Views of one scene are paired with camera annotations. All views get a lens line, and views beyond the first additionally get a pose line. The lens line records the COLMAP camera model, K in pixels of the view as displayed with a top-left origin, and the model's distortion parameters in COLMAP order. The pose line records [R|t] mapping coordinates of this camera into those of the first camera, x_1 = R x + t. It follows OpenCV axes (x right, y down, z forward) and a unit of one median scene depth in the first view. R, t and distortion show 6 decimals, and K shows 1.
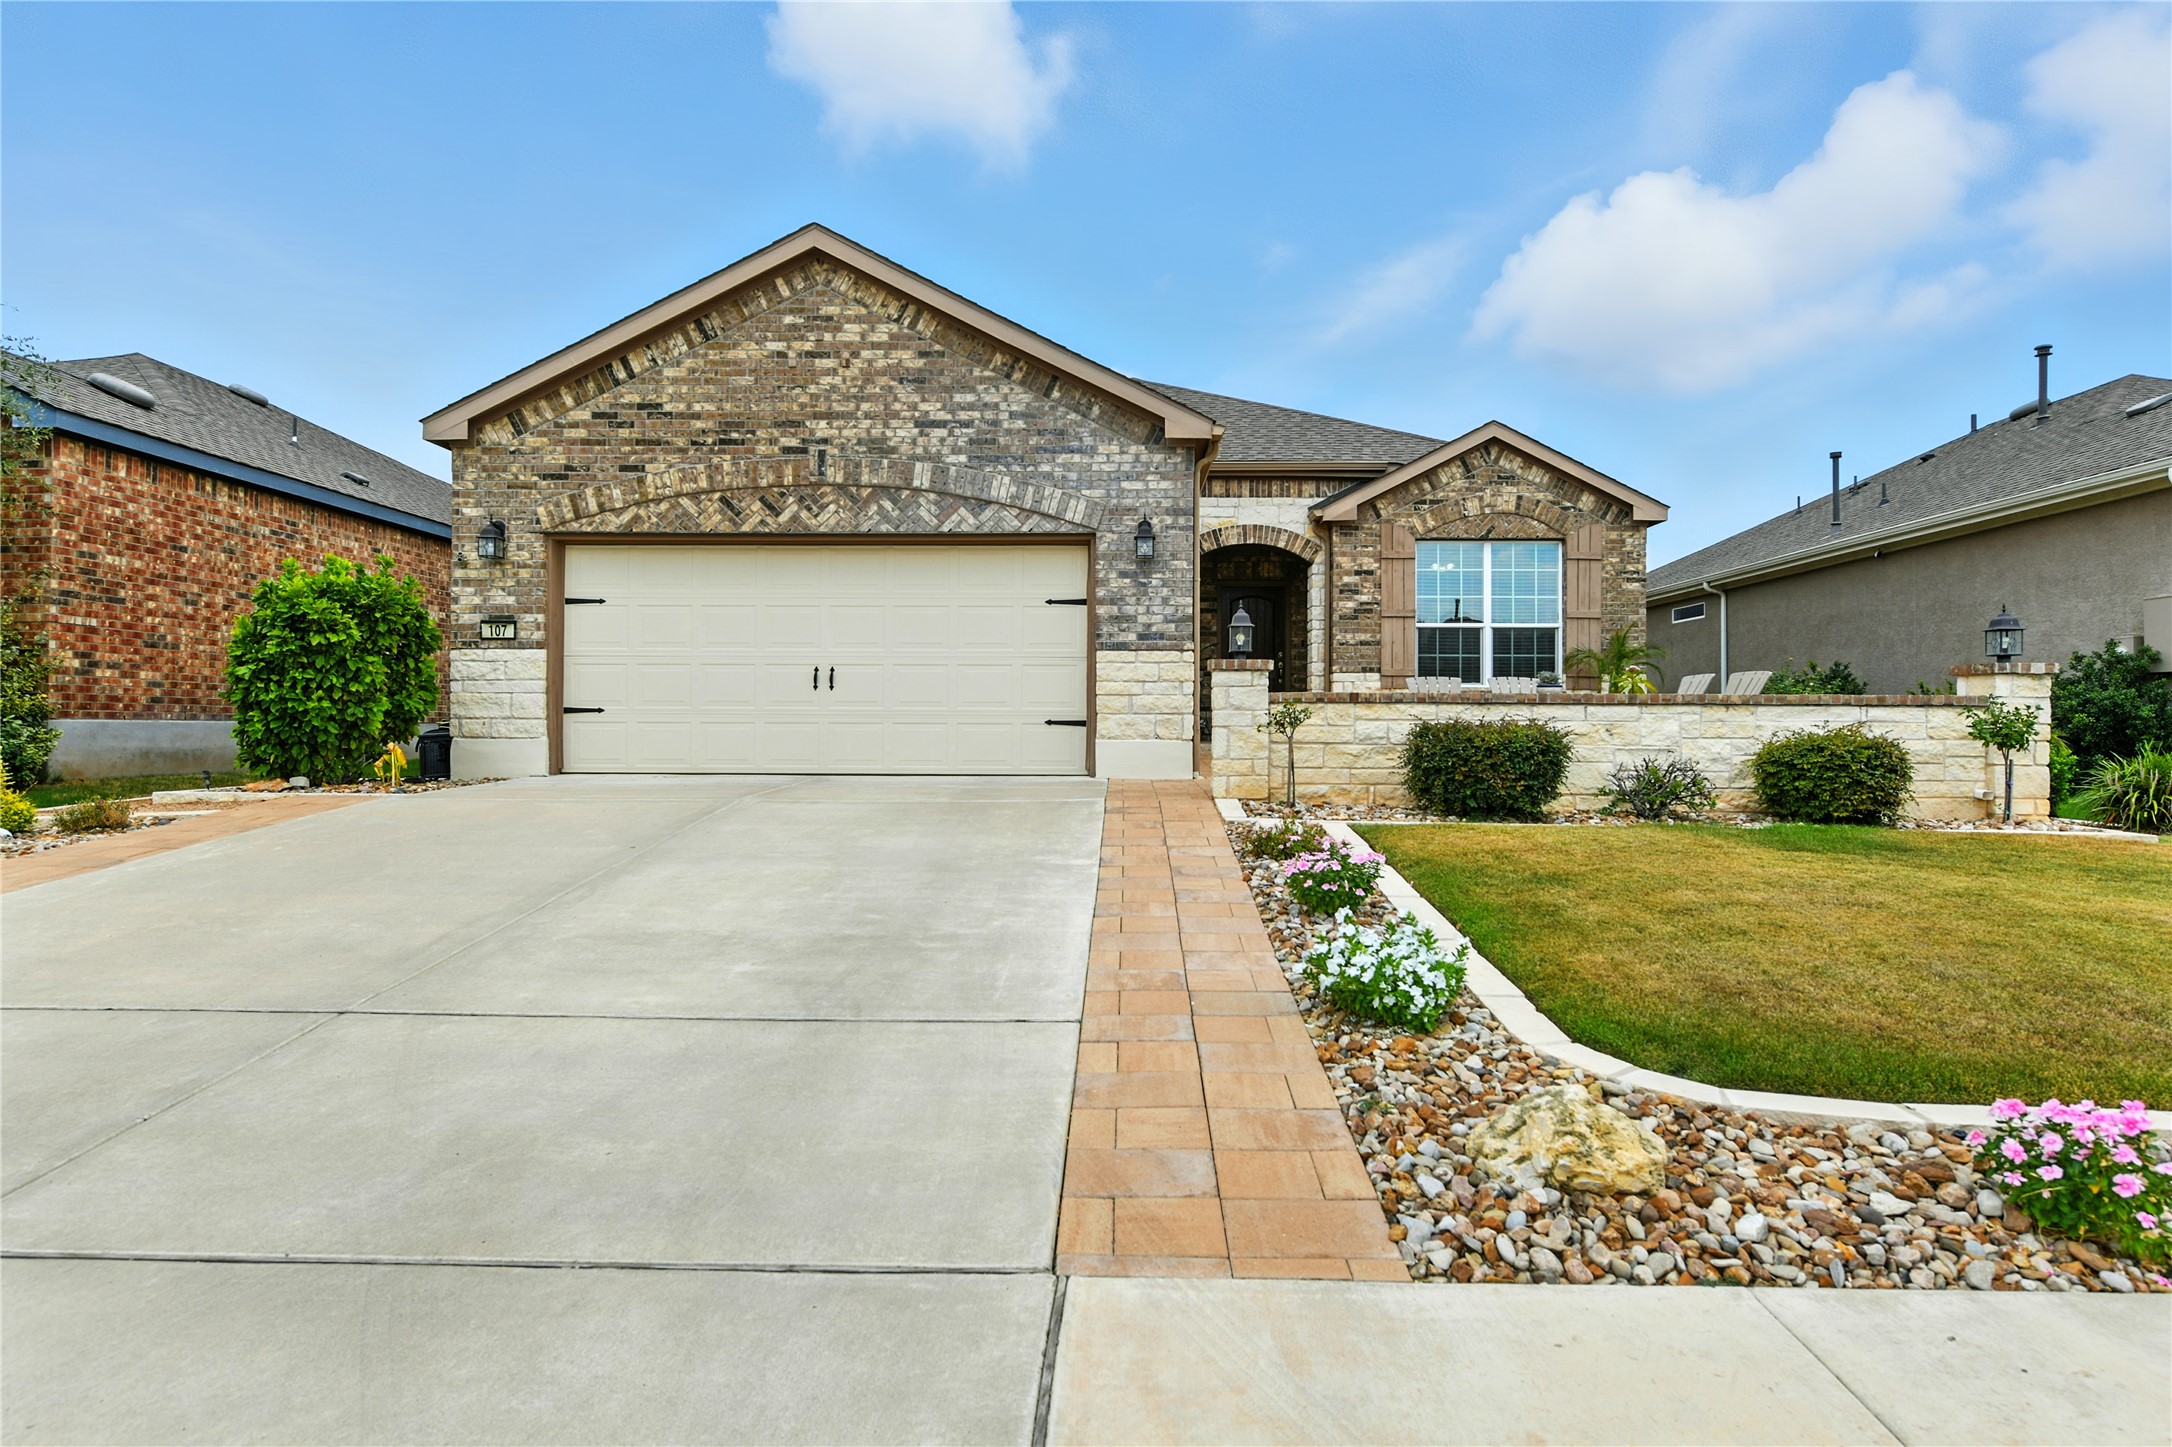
lens RADIAL K [[876.9, 0, 1095.1], [0, 876.9, 714.4], [0, 0, 1]] dist [-0.017057, -0.001245]
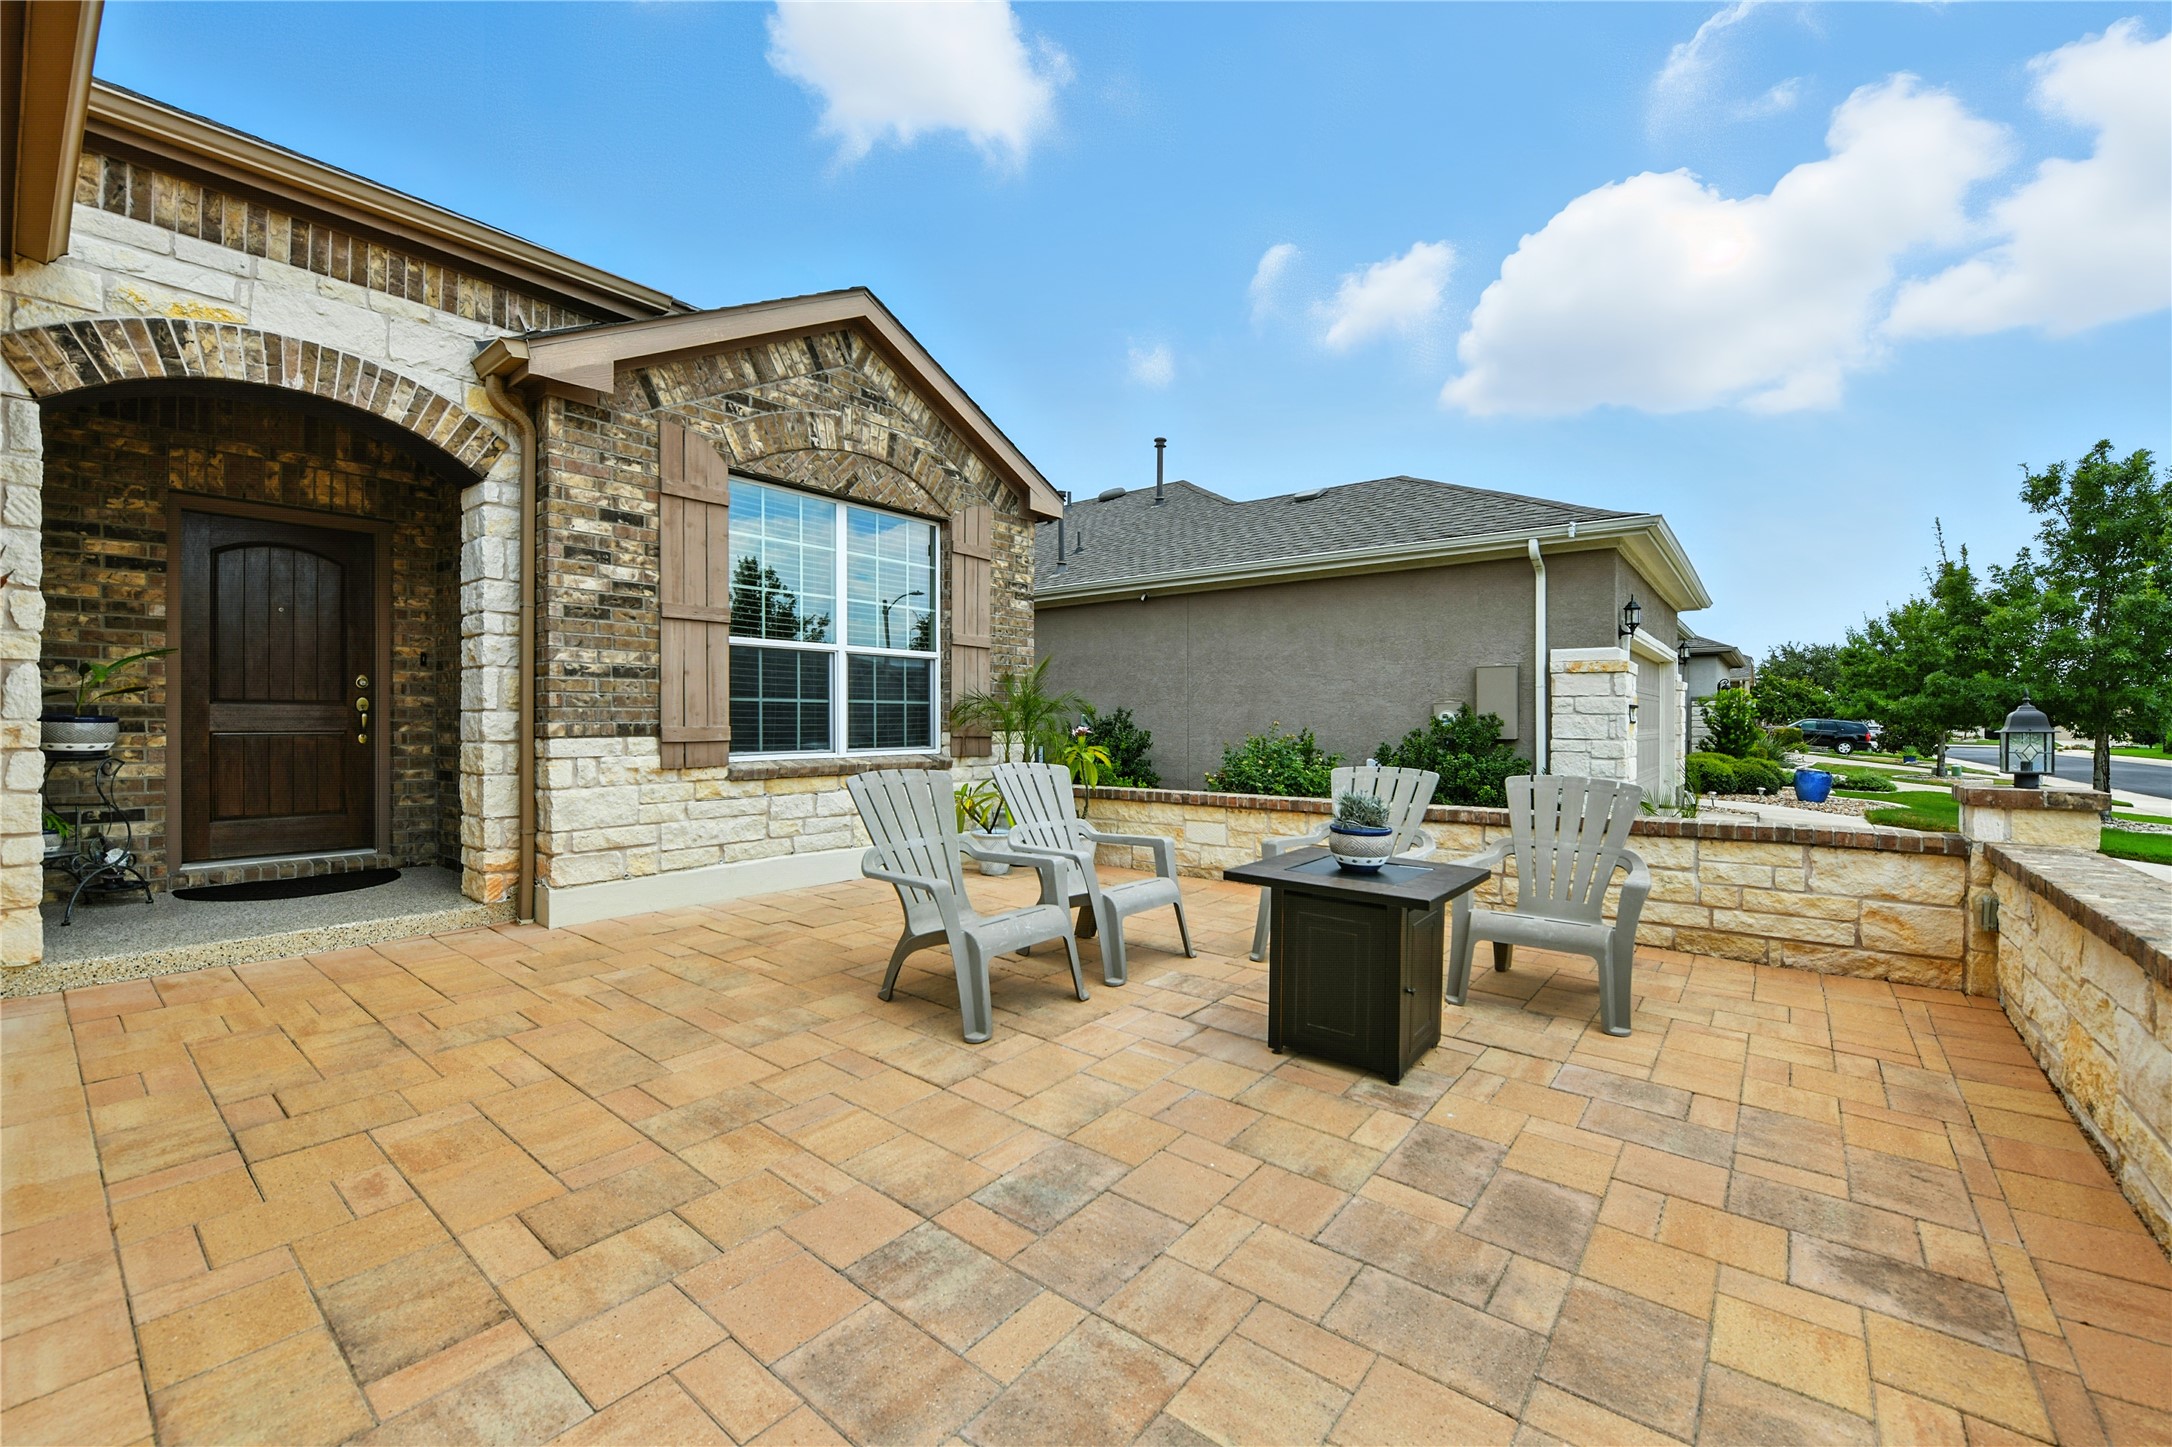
lens RADIAL K [[876.9, 0, 1096.0], [0, 876.9, 722.2], [0, 0, 1]] dist [-0.017057, -0.001245]
pose [[0.570383, -0.007841, 0.821342, 0.074485], [0.014647, 0.999893, -0.000626, -0.051647], [-0.821248, 0.012388, 0.570436, 0.541774]]
